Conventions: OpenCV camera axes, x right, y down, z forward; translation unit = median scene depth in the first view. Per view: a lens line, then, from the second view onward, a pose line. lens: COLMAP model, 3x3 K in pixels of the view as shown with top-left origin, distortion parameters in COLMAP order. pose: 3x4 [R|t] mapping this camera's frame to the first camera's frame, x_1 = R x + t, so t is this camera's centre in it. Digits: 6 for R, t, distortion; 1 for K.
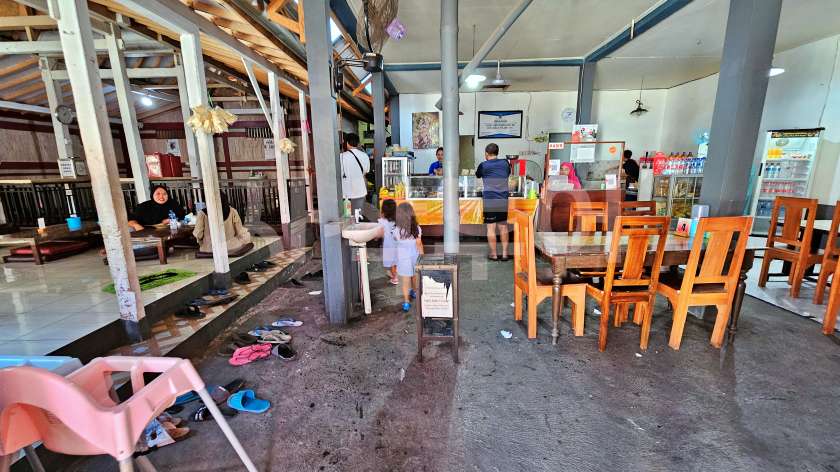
lens RADIAL K [[352.9, 0, 420.0], [0, 352.9, 236.0], [0, 0, 1]] dist [0.002856, 0.000665]
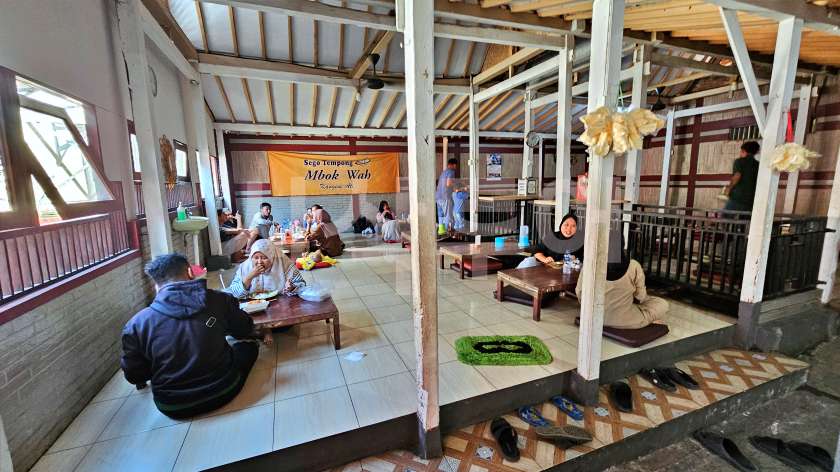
lens RADIAL K [[352.9, 0, 420.0], [0, 352.9, 236.0], [0, 0, 1]] dist [0.002856, 0.000665]
pose [[0.389526, 0.152877, -0.908239, -0.095793], [-0.166138, 0.981614, 0.093975, -0.096916], [0.905907, 0.114287, 0.407763, 0.296341]]
